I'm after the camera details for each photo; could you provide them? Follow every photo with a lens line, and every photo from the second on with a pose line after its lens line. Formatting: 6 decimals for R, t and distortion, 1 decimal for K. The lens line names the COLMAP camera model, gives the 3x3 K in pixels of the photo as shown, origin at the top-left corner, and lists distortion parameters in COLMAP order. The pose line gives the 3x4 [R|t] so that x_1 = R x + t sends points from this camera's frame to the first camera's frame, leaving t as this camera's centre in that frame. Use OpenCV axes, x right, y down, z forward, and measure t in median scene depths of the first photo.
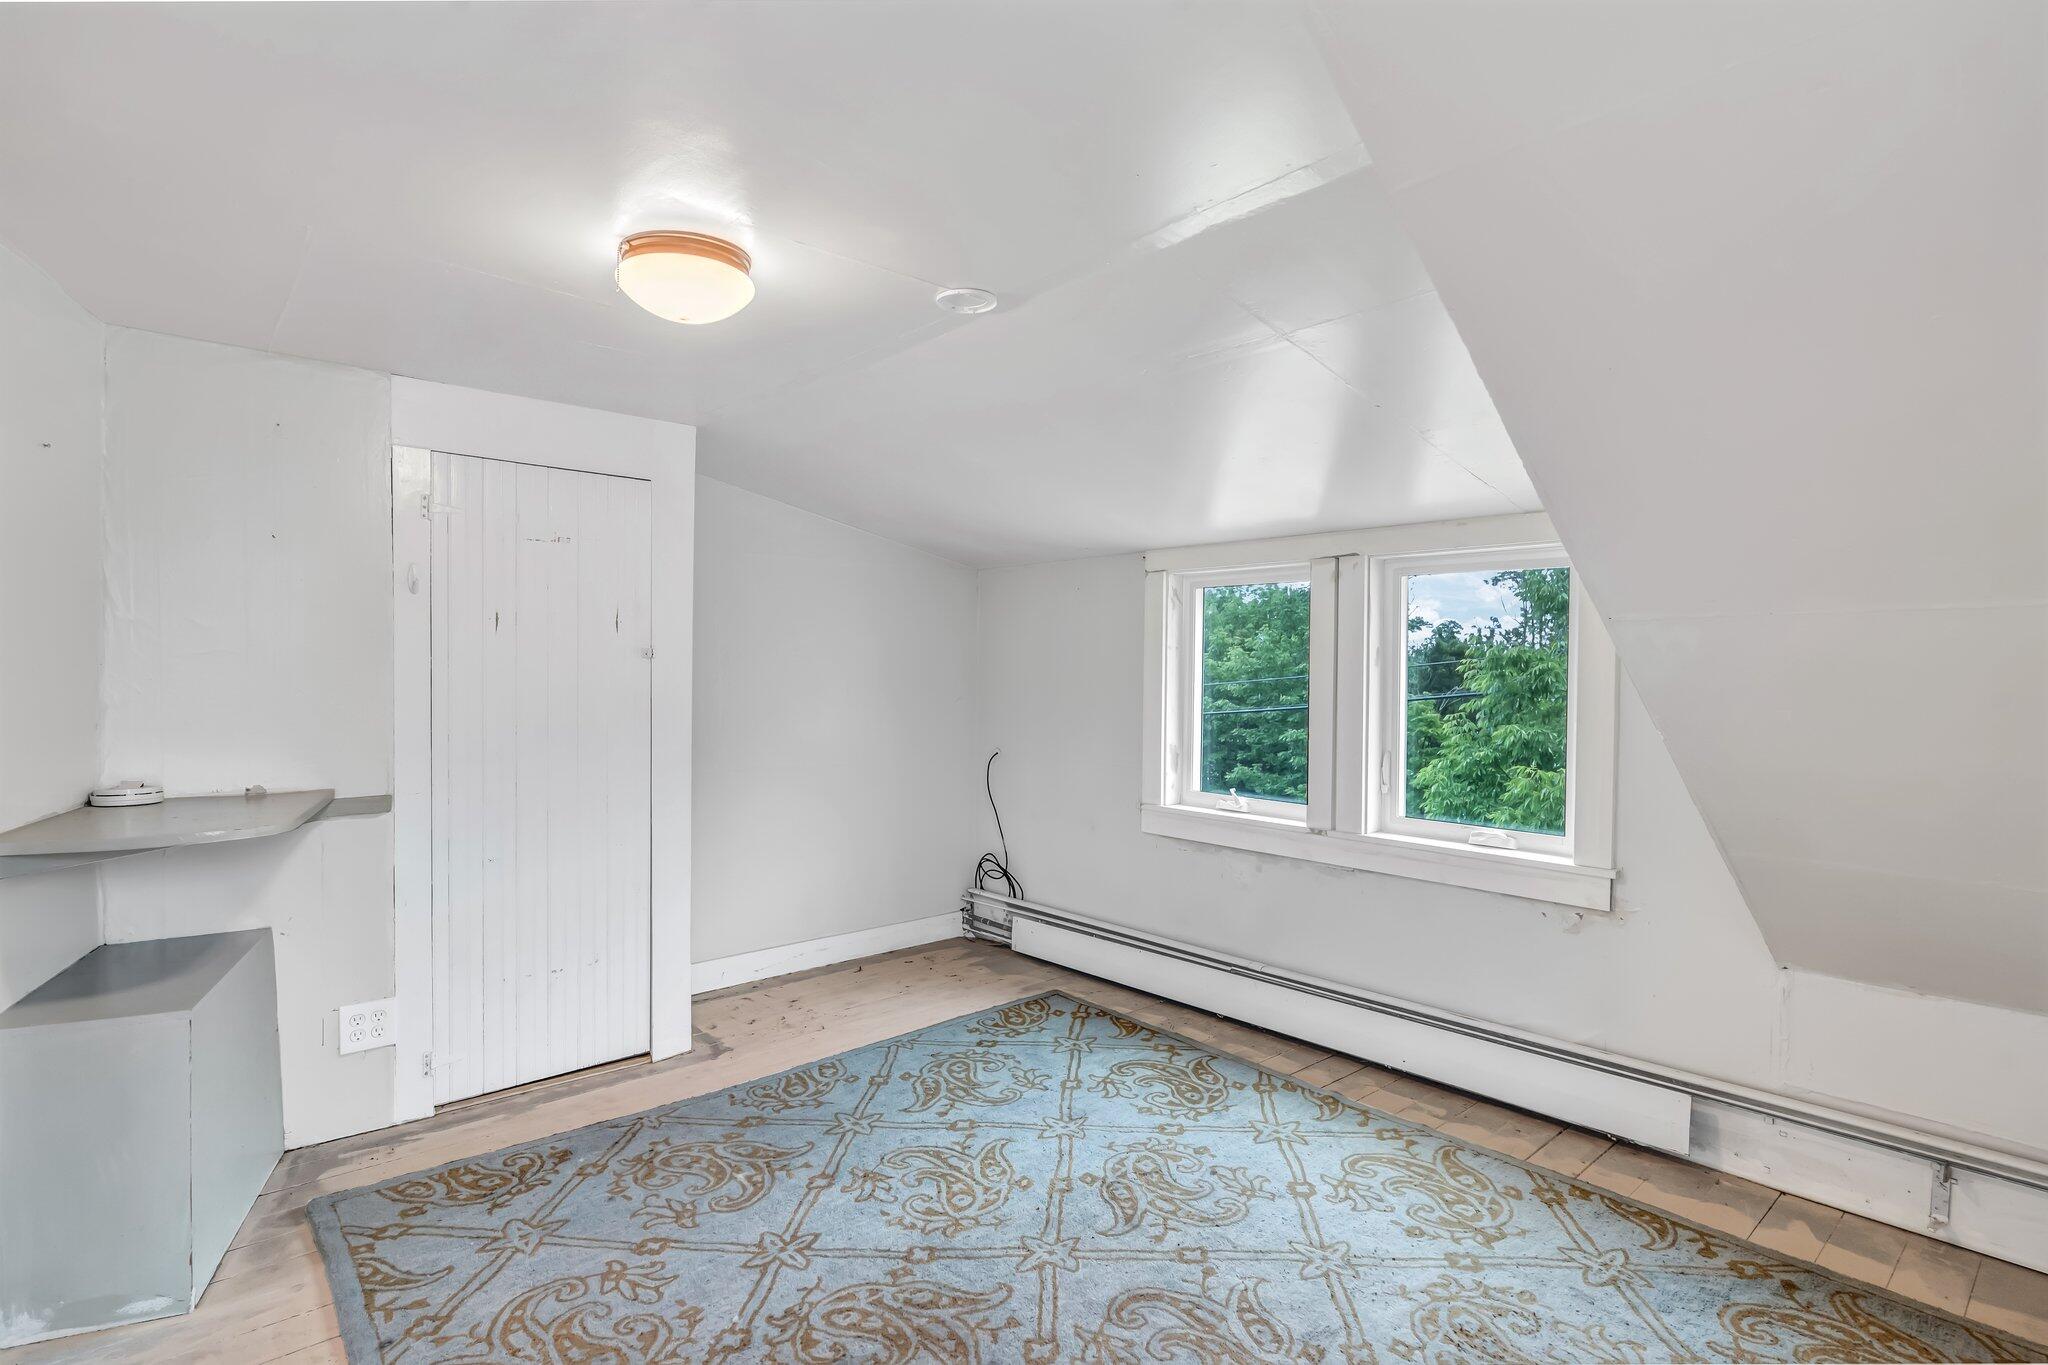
lens RADIAL K [[1026.0, 0, 1022.7], [0, 1026.0, 684.6], [0, 0, 1]] dist [-0.004568, -0.001576]
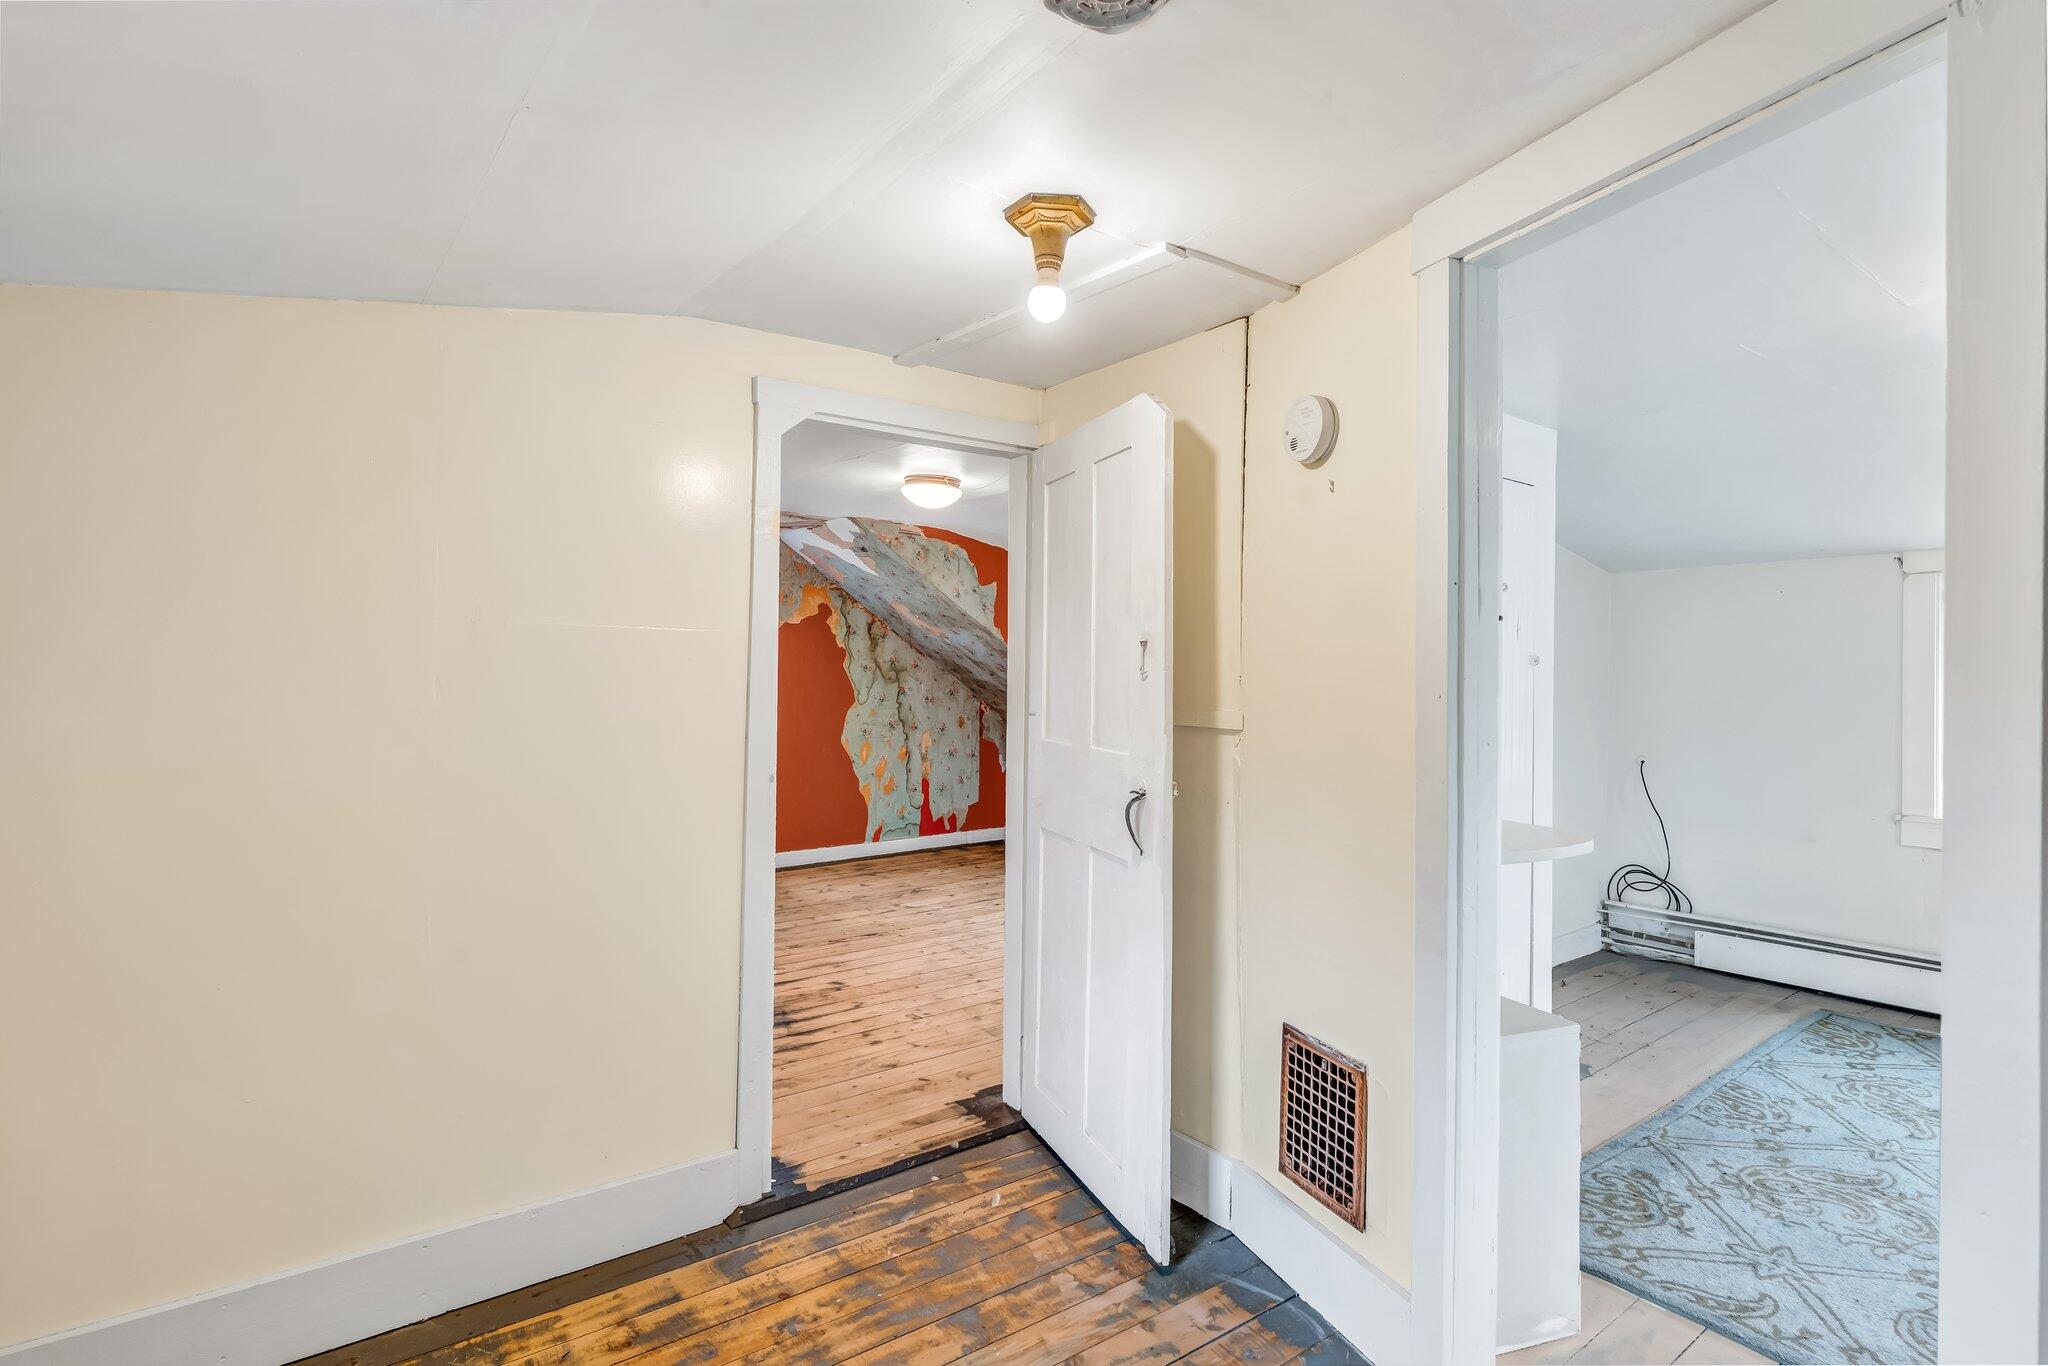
lens RADIAL K [[1026.0, 0, 1024.6], [0, 1026.0, 674.9], [0, 0, 1]] dist [-0.004568, -0.001576]
pose [[0.996226, -0.002602, -0.086757, -0.731427], [0.001824, 0.999957, -0.009043, -0.009564], [0.086776, 0.008851, 0.996188, -0.025139]]
